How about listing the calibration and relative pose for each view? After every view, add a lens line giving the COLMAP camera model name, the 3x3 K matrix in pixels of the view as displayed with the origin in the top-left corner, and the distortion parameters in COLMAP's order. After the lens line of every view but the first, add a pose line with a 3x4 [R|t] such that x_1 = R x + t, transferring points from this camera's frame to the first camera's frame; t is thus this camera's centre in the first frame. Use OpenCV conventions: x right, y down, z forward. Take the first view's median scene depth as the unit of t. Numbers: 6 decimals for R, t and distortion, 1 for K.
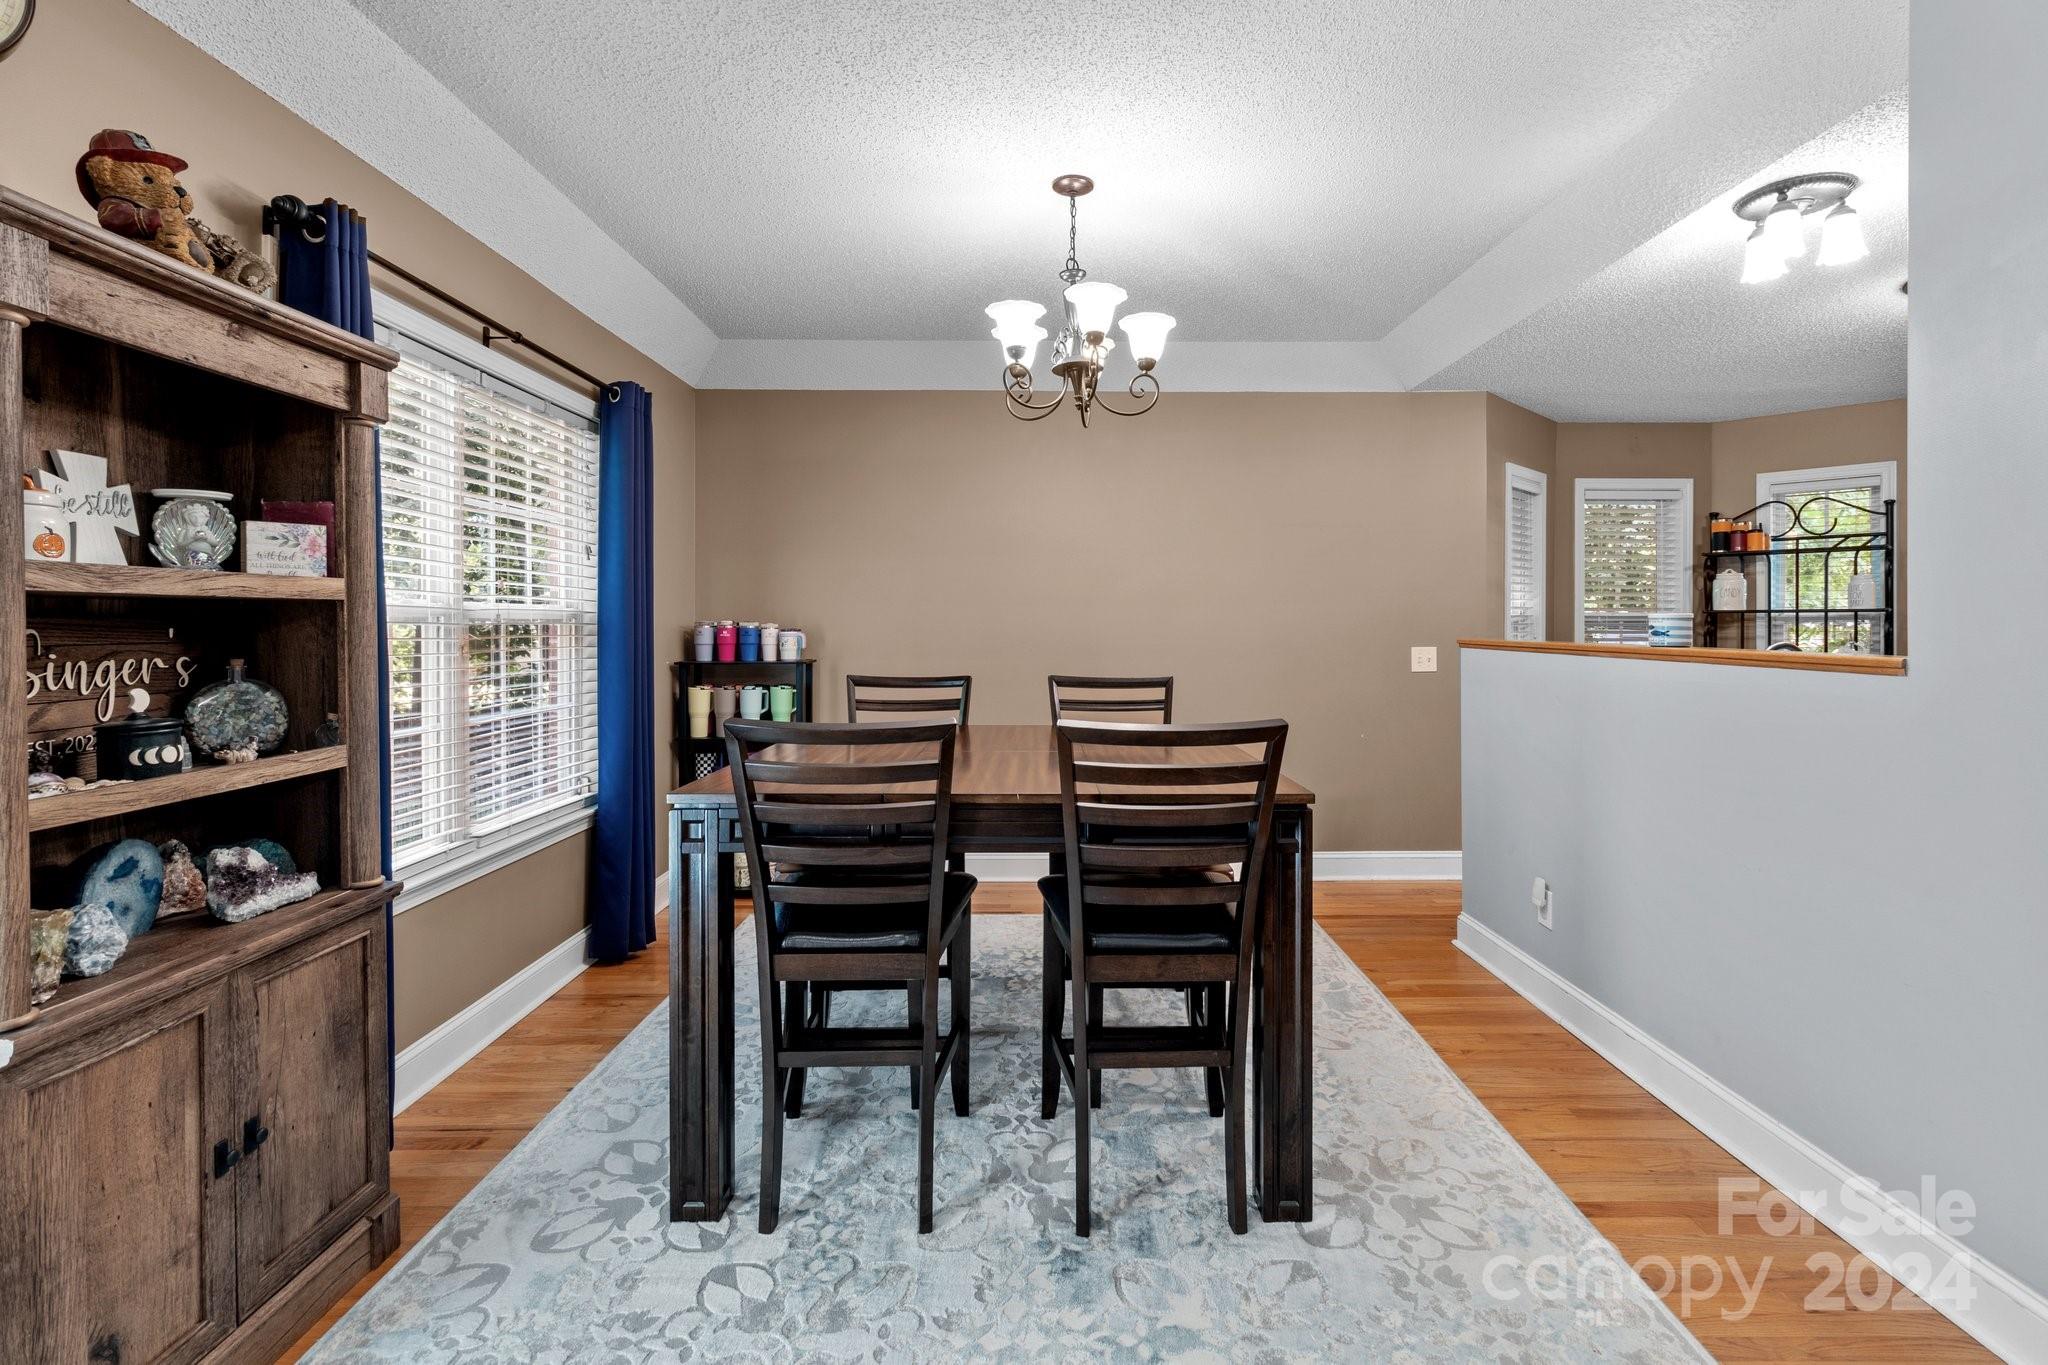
lens RADIAL K [[958.5, 0, 1031.5], [0, 958.5, 625.6], [0, 0, 1]] dist [-0.001916, 0.000701]
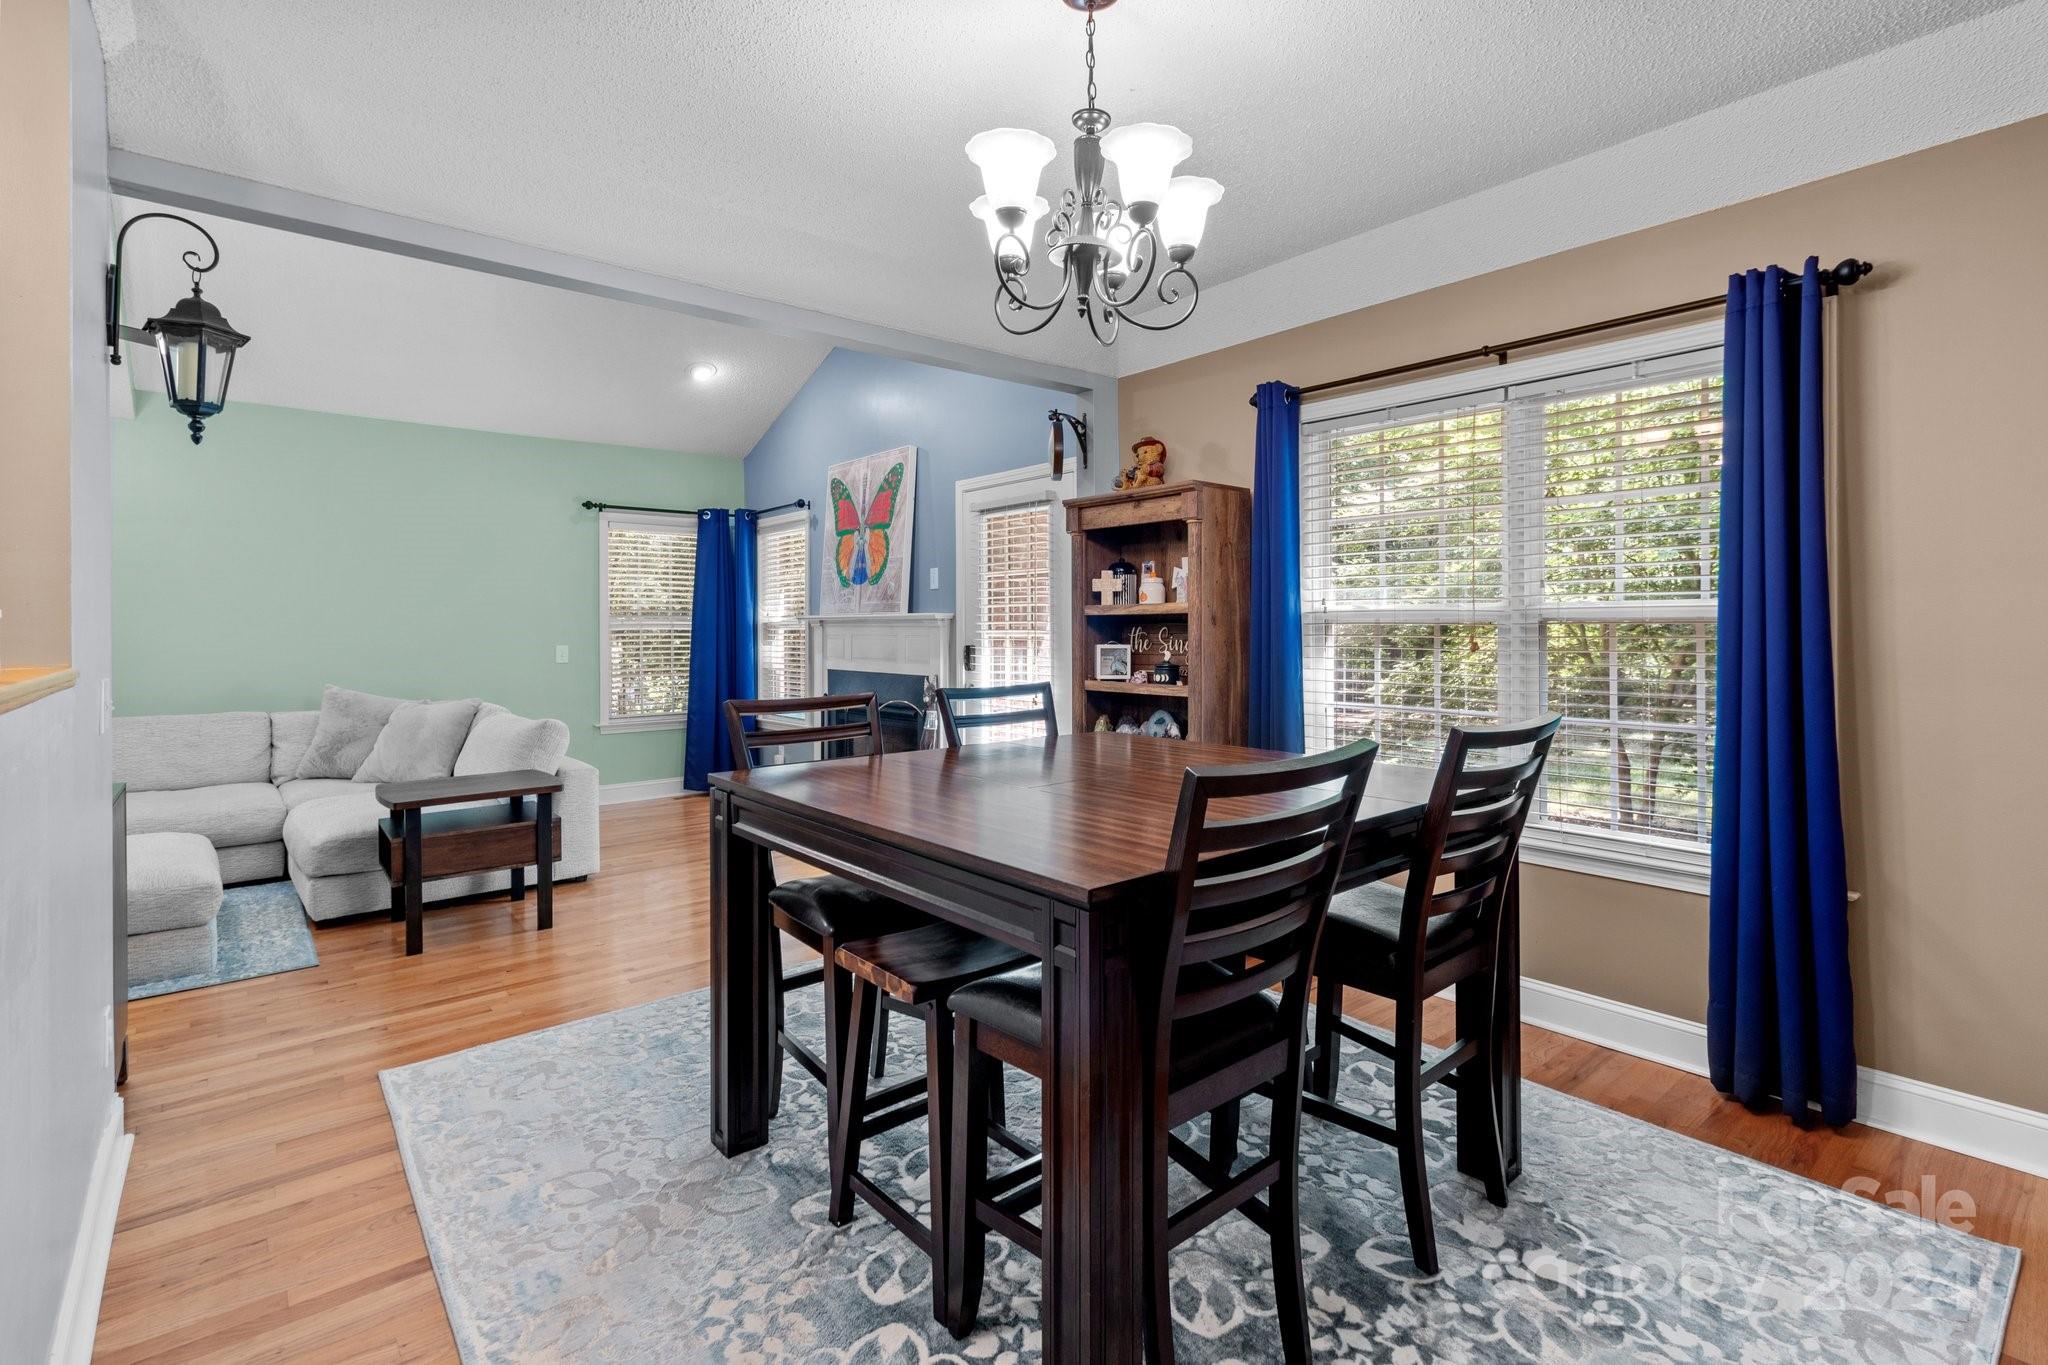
lens RADIAL K [[950.1, 0, 1028.9], [0, 950.1, 628.4], [0, 0, 1]] dist [0.001079, 0.000130]
pose [[-0.766525, 0.000653, -0.642214, 0.856776], [-0.000650, 0.999998, 0.001792, 0.002009], [0.642214, 0.001791, -0.766523, 2.462712]]
